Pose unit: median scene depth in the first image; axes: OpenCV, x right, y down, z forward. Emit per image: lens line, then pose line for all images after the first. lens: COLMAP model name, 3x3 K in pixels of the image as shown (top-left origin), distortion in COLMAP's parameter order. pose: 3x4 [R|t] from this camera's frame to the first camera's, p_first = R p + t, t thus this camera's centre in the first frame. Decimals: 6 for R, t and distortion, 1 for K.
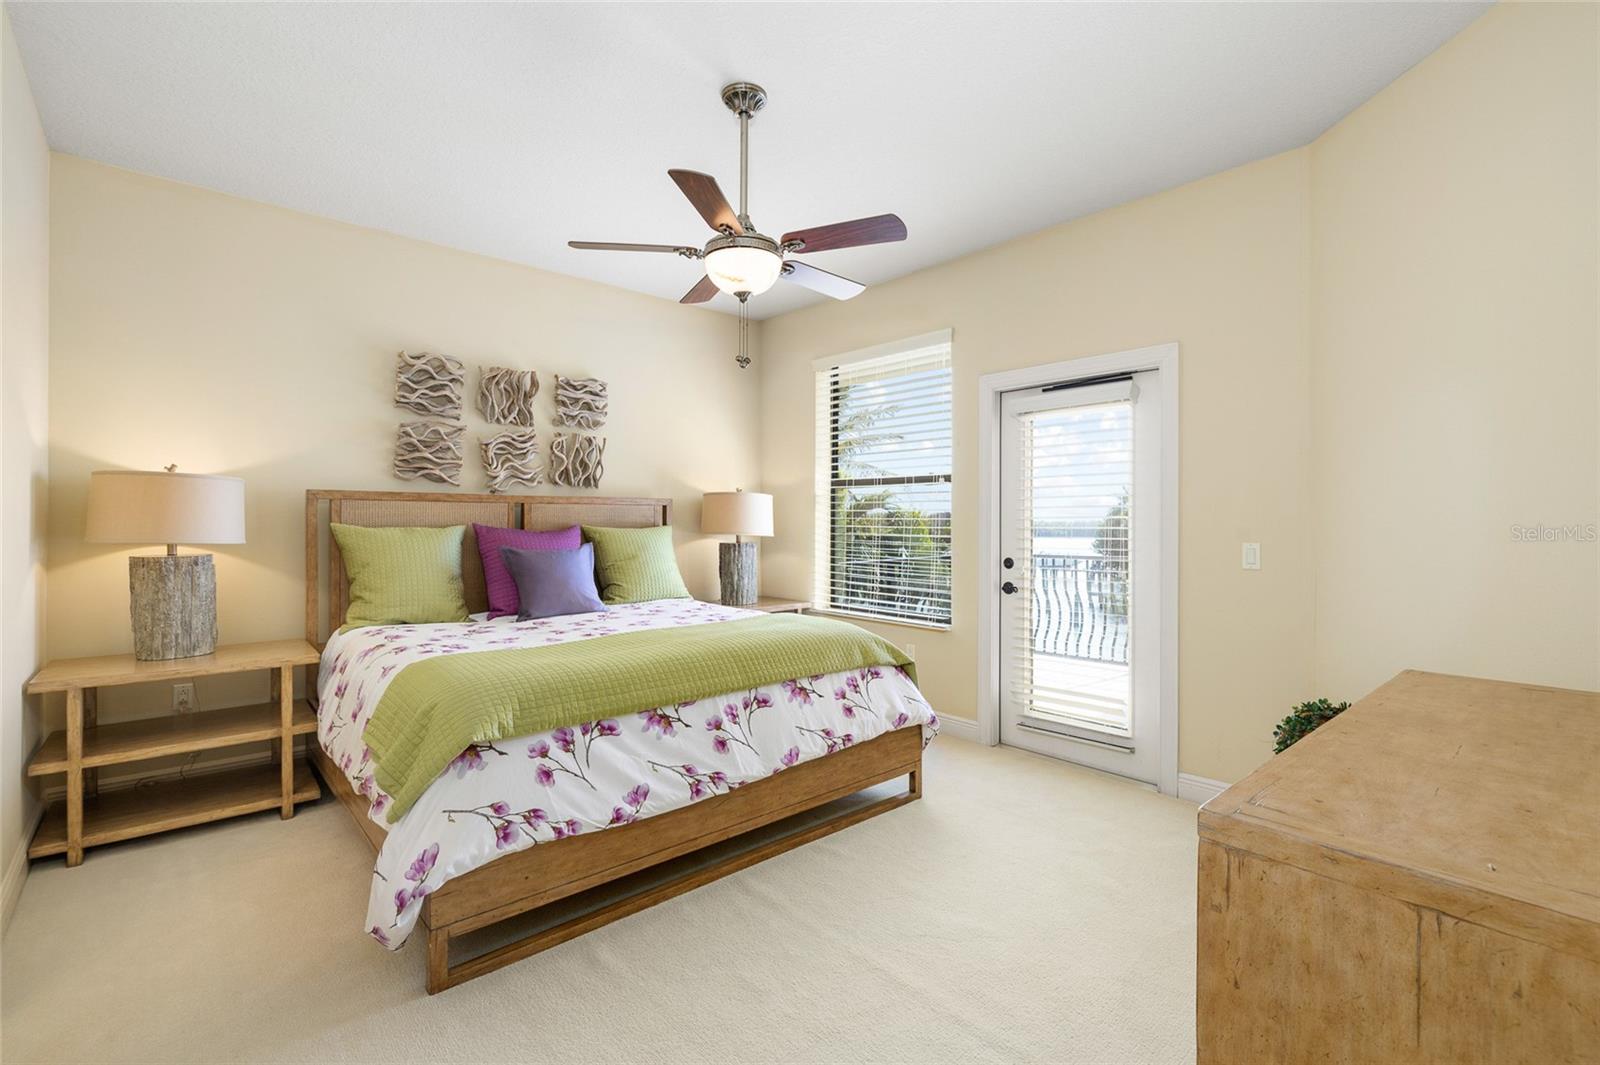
lens RADIAL K [[740.4, 0, 793.5], [0, 740.4, 530.0], [0, 0, 1]] dist [-0.000868, -0.000032]
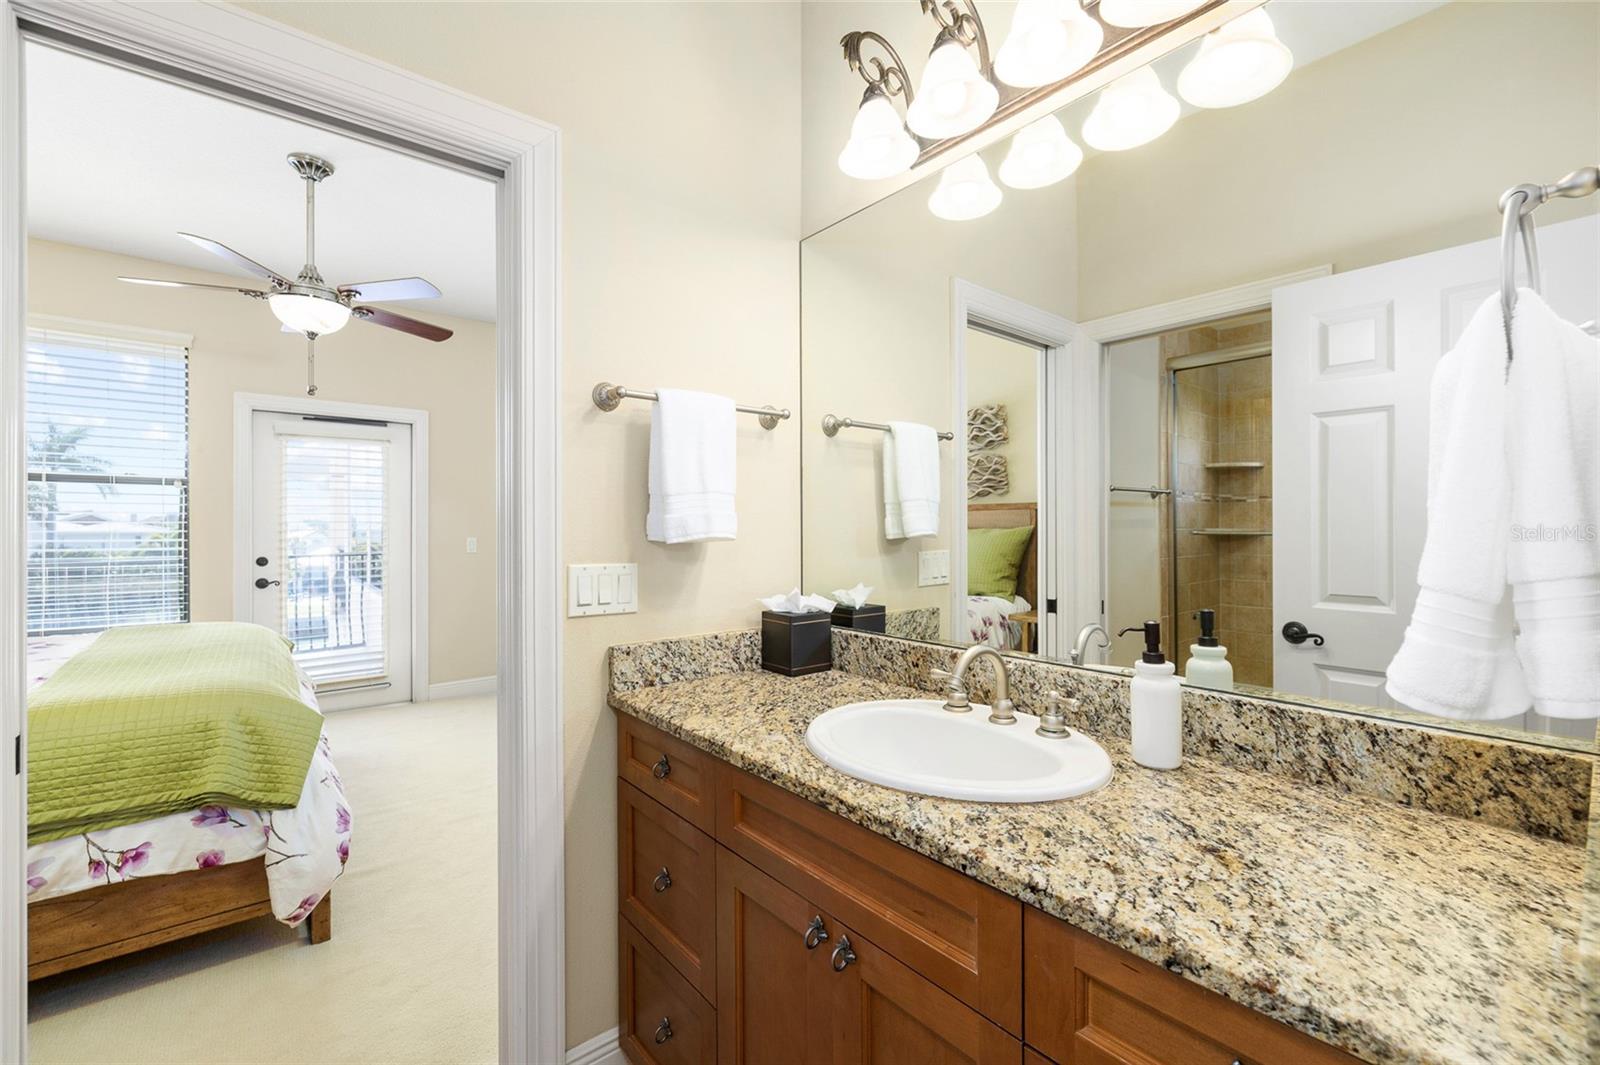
lens RADIAL K [[685.0, 0, 806.0], [0, 685.0, 524.6], [0, 0, 1]] dist [0.001982, -0.000667]
pose [[0.069420, 0.001384, 0.997587, -0.922498], [0.011955, 0.999926, -0.002219, -0.000382], [-0.997516, 0.012080, 0.069398, 0.109897]]
